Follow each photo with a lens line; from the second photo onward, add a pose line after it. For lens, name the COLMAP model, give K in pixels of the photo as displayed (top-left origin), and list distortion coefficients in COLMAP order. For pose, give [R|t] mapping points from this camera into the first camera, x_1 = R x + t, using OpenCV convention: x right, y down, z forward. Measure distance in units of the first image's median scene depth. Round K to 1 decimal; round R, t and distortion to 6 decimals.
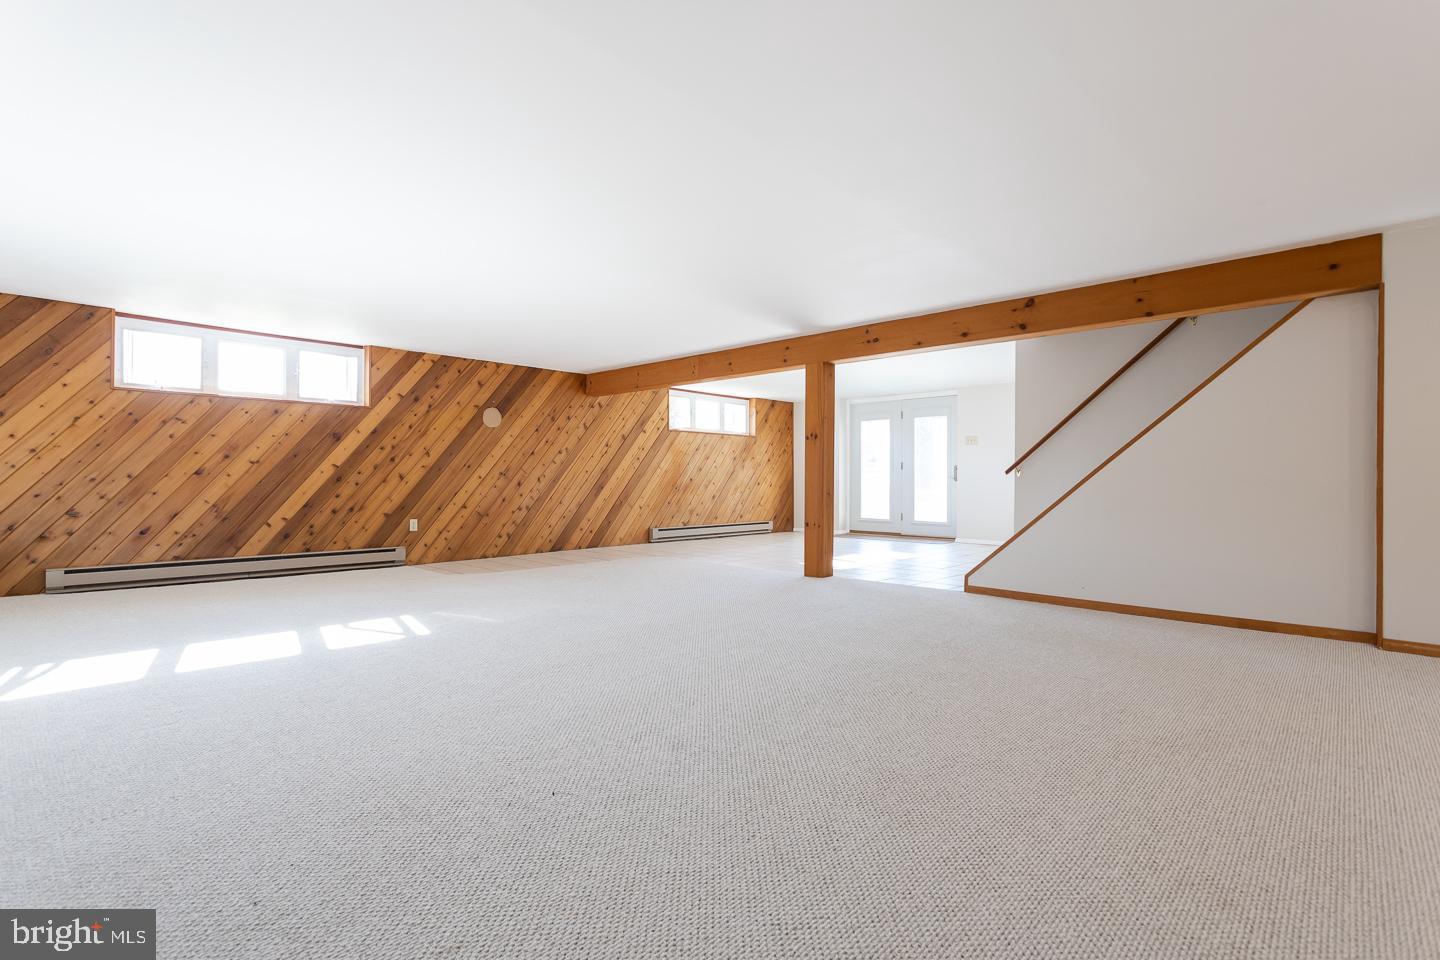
lens RADIAL K [[678.9, 0, 717.6], [0, 678.9, 479.7], [0, 0, 1]] dist [0.013340, -0.000179]
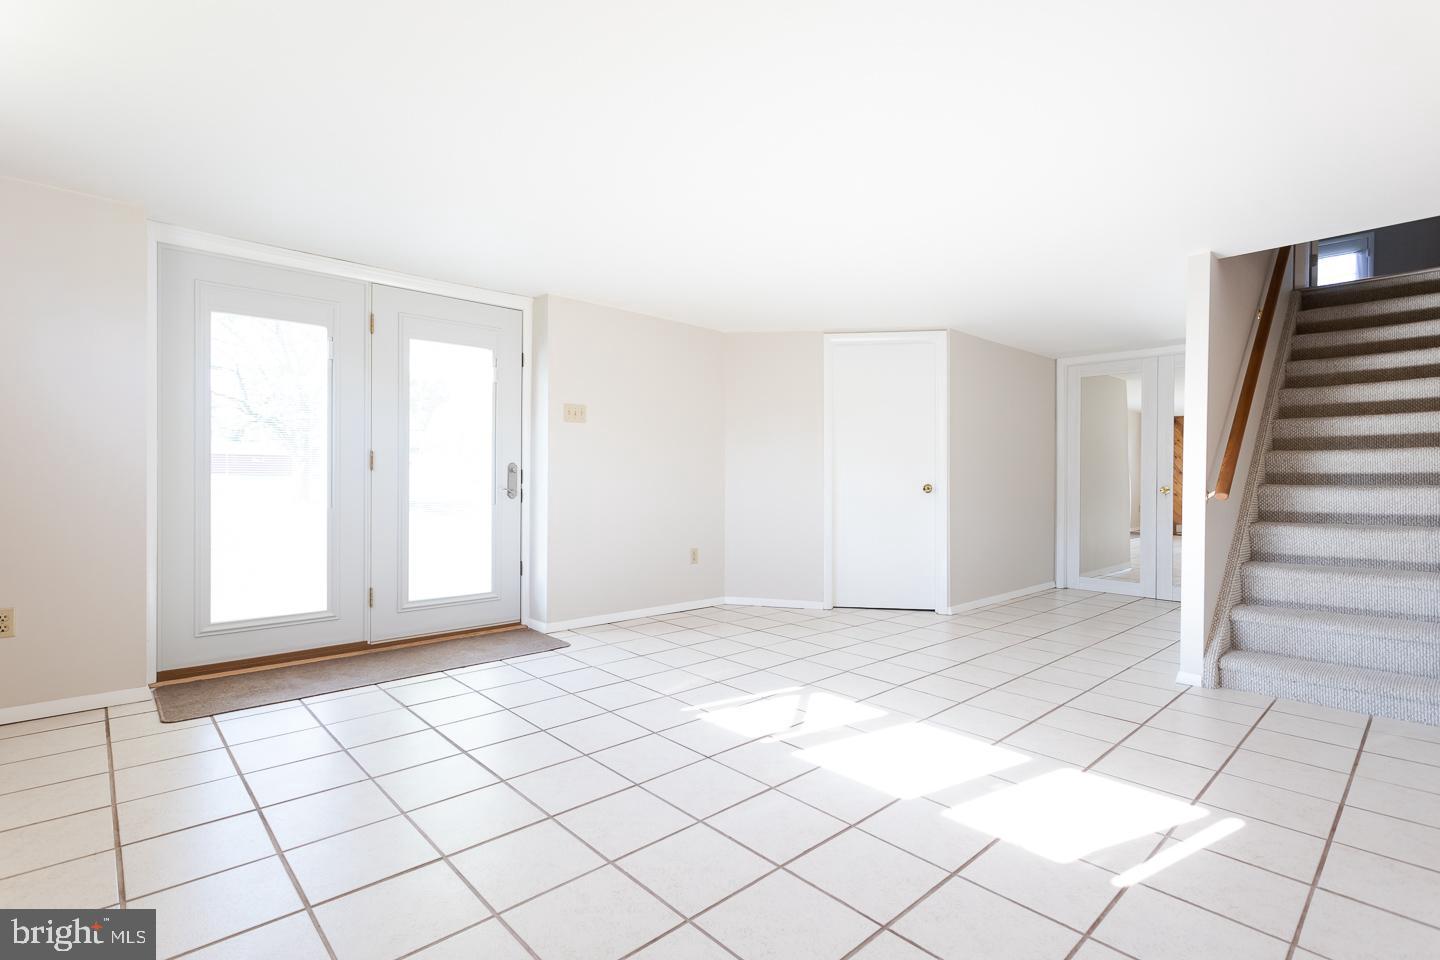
lens RADIAL K [[678.9, 0, 717.6], [0, 678.9, 479.7], [0, 0, 1]] dist [0.013340, -0.000179]
pose [[0.072827, -0.007410, 0.997317, -0.093588], [0.001038, 0.999972, 0.007354, -0.012835], [-0.997344, 0.000499, 0.072833, 0.818066]]
